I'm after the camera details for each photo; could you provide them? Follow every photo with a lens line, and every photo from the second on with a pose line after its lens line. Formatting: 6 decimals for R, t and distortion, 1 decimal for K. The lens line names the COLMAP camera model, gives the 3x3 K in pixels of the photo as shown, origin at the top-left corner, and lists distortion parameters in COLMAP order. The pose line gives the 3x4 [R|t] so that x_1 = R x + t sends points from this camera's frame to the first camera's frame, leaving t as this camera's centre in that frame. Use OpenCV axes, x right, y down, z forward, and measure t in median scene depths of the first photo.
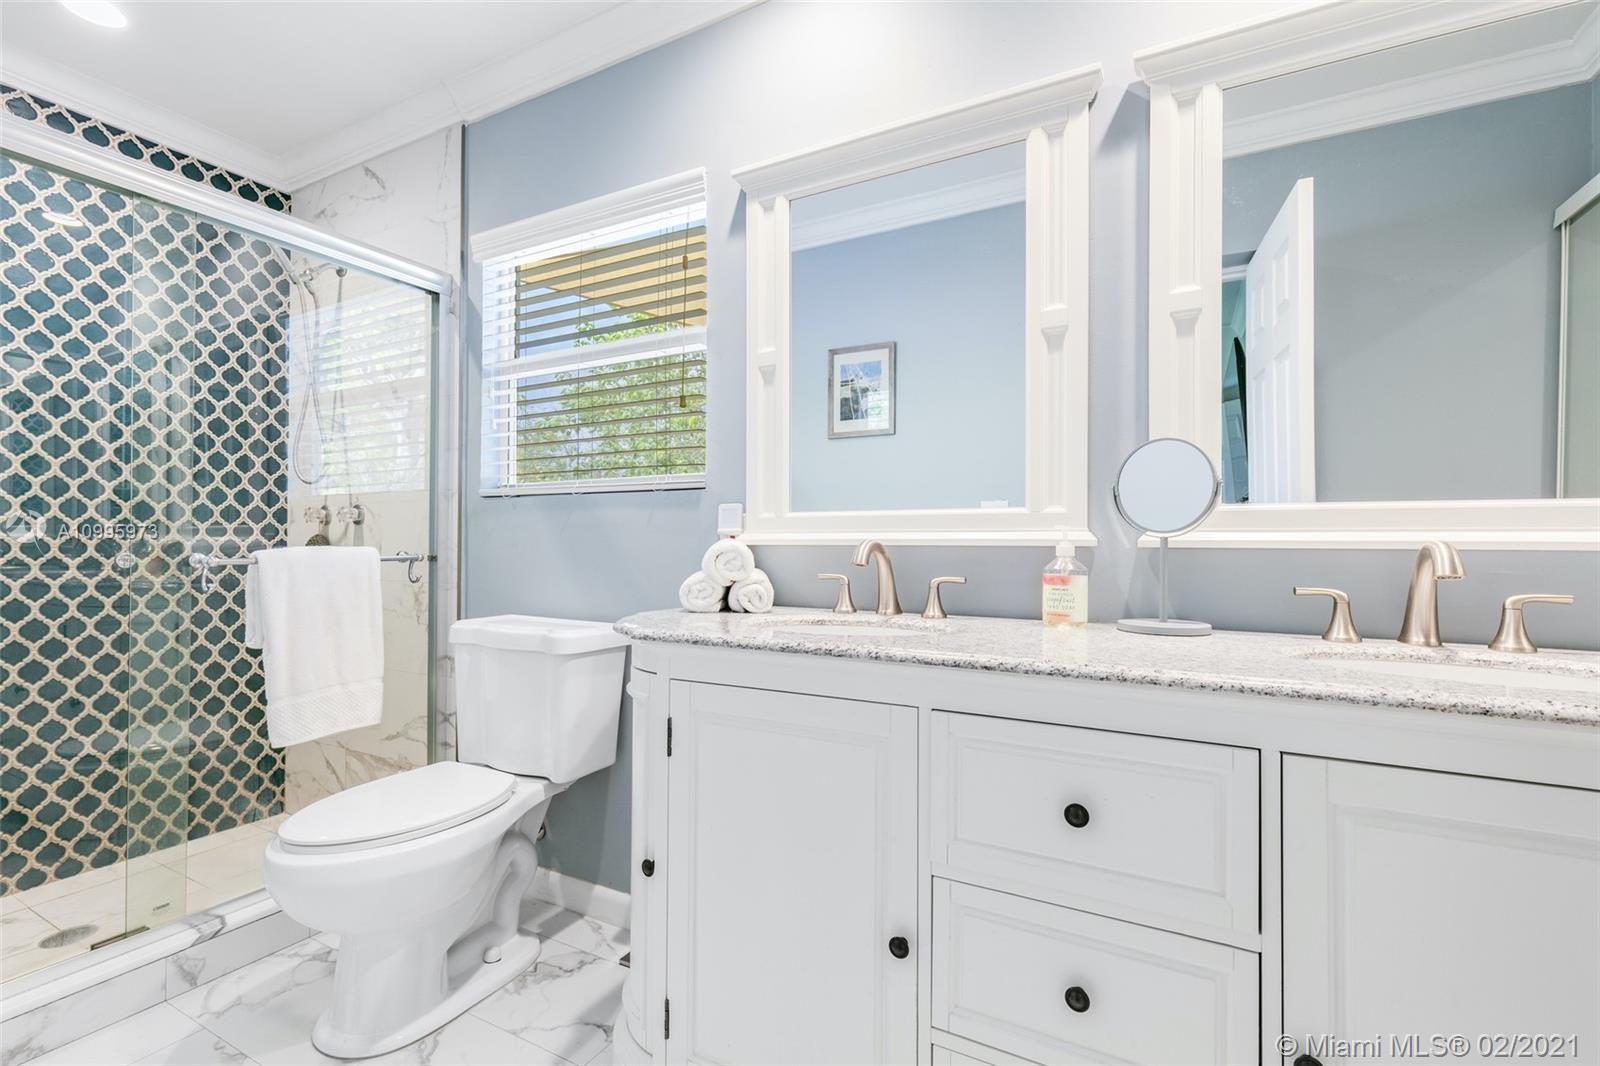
lens RADIAL K [[708.2, 0, 805.2], [0, 708.2, 533.1], [0, 0, 1]] dist [0.001354, -0.000810]
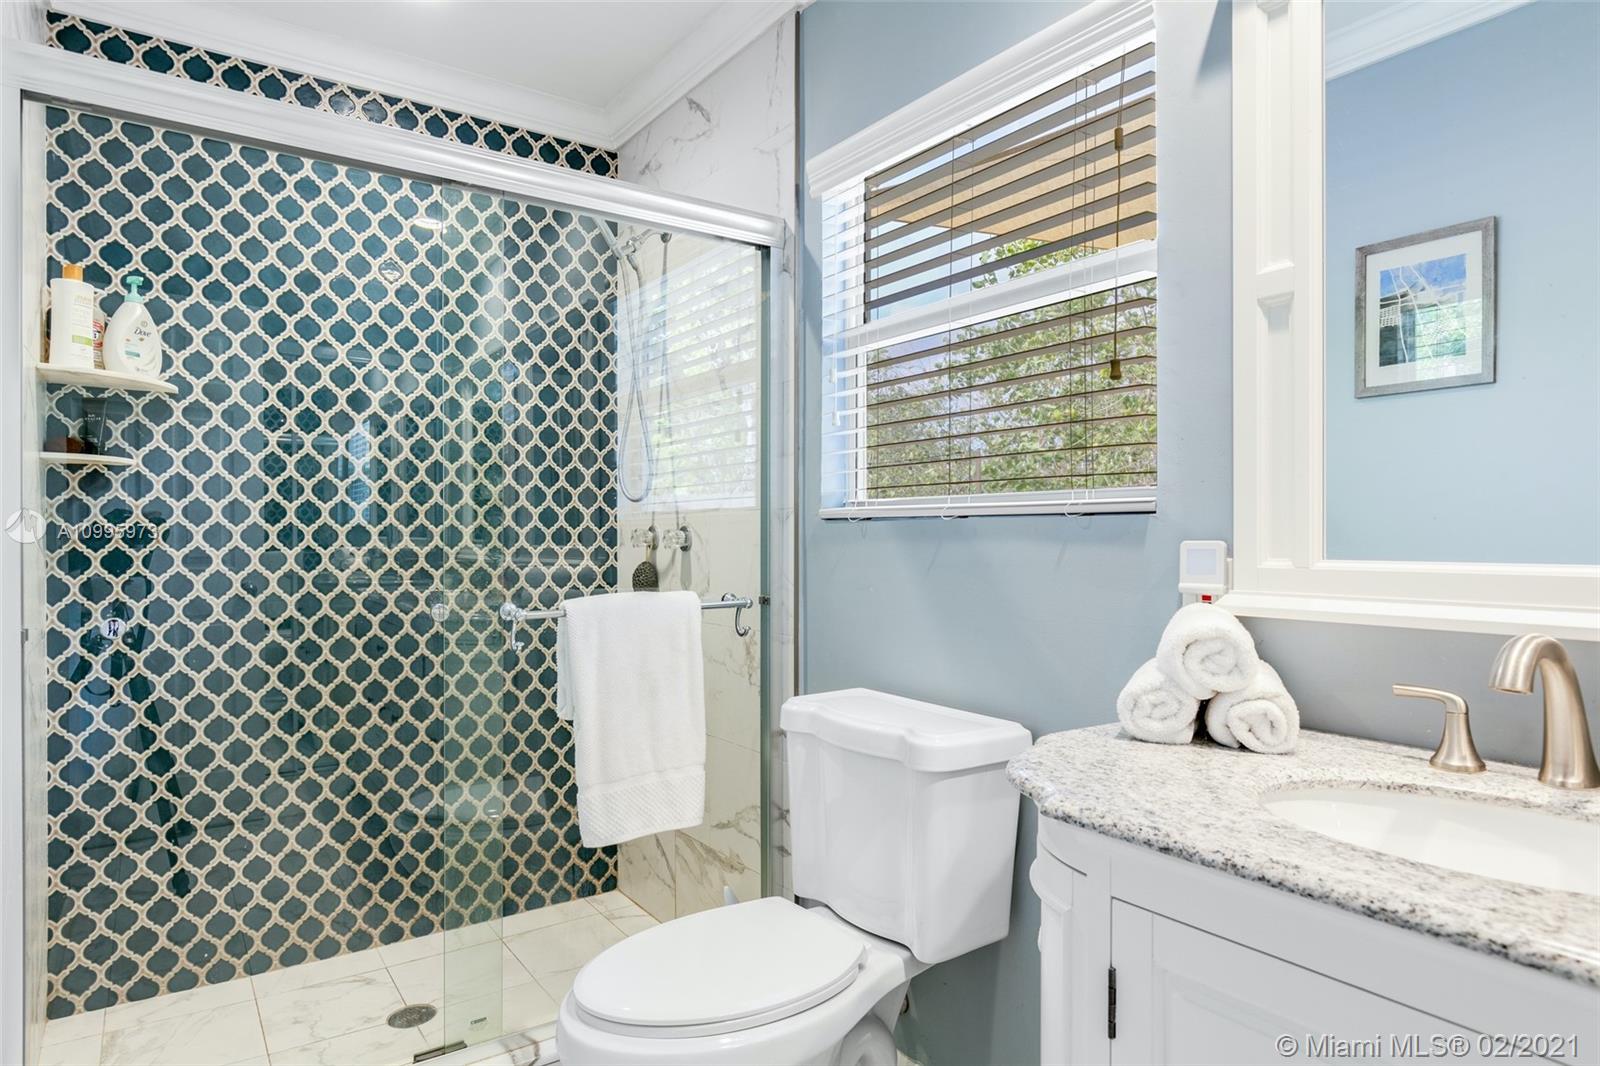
lens RADIAL K [[937.6, 0, 804.4], [0, 937.6, 535.4], [0, 0, 1]] dist [-0.000500, -0.000322]
pose [[0.893145, -0.001843, -0.449765, -0.041238], [0.007049, 0.999926, 0.009901, -0.044419], [0.449713, -0.012013, 0.893092, 0.133238]]
